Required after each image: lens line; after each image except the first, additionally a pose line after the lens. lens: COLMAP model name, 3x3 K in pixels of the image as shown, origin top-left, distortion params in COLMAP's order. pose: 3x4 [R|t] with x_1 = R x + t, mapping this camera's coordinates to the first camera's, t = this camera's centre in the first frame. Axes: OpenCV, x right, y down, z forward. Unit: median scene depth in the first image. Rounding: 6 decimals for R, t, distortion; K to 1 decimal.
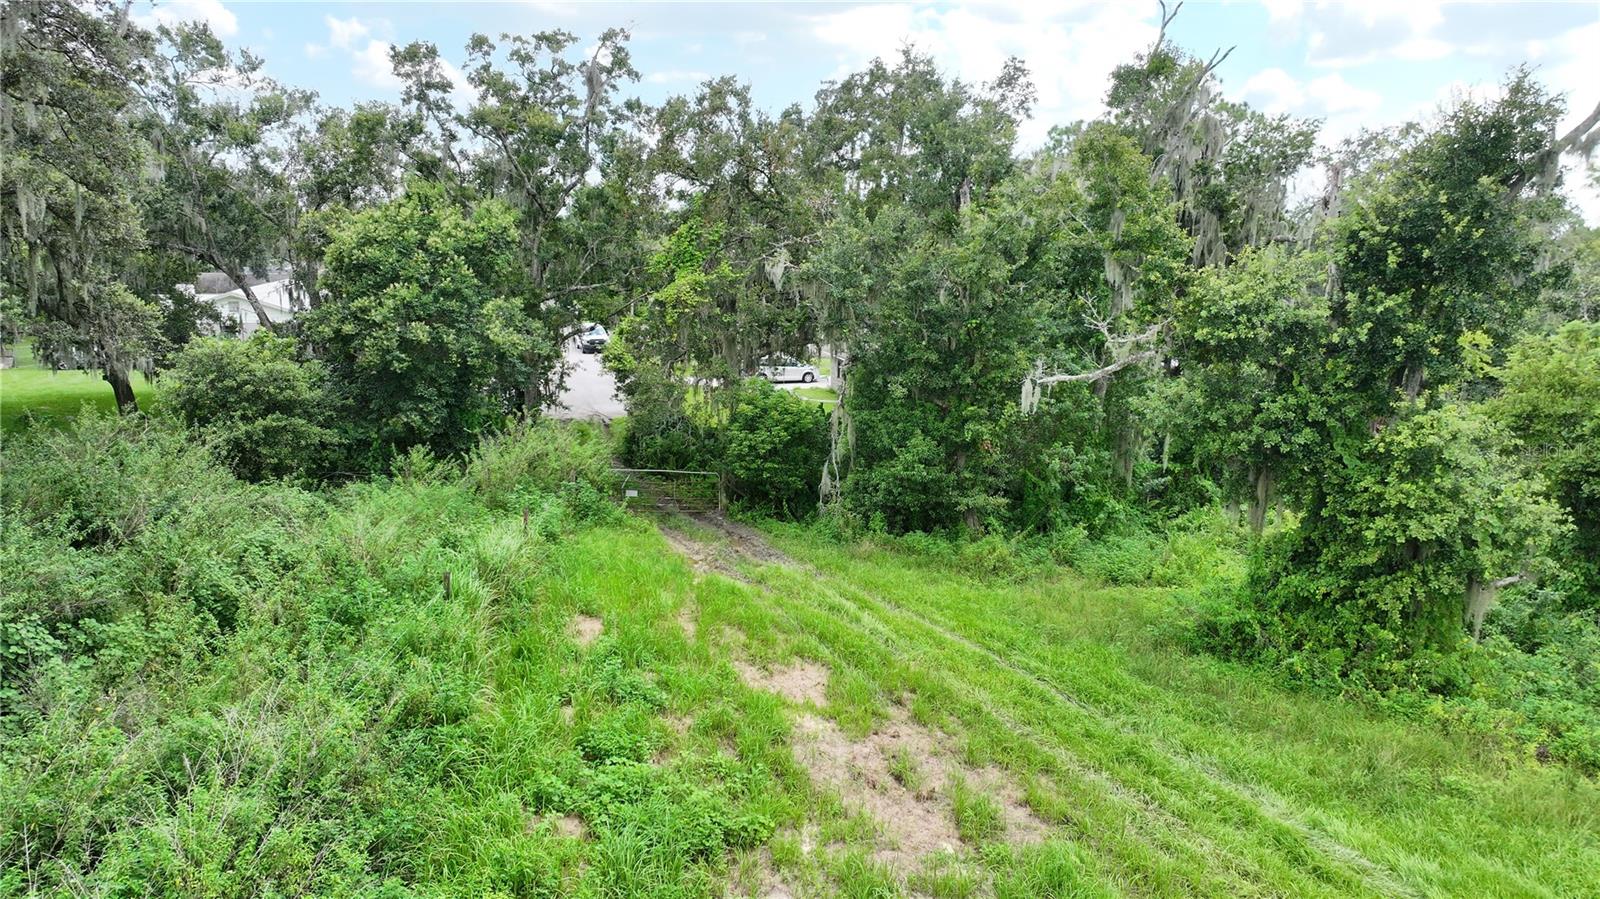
lens RADIAL K [[1121.9, 0, 800.3], [0, 1121.9, 451.4], [0, 0, 1]] dist [0.000590, 0.019914]
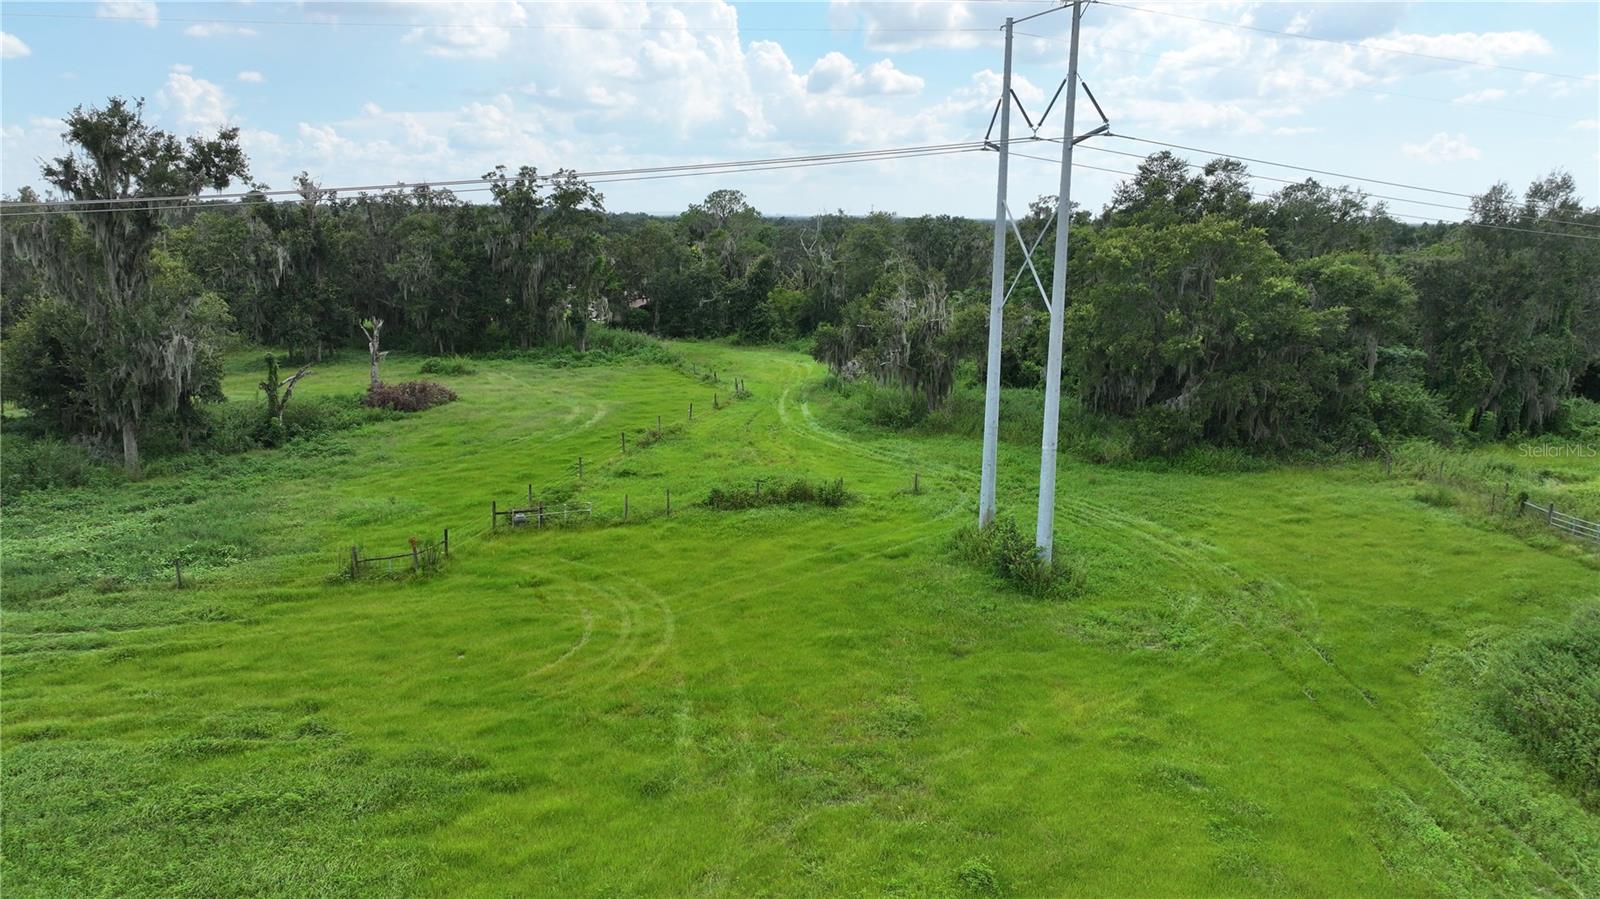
lens RADIAL K [[1121.9, 0, 790.6], [0, 1121.9, 456.1], [0, 0, 1]] dist [0.000590, 0.019914]
pose [[0.942438, -0.079462, 0.324801, -0.990649], [0.070333, 0.996730, 0.039771, 0.406361], [-0.326900, -0.014638, 0.944946, -3.531223]]
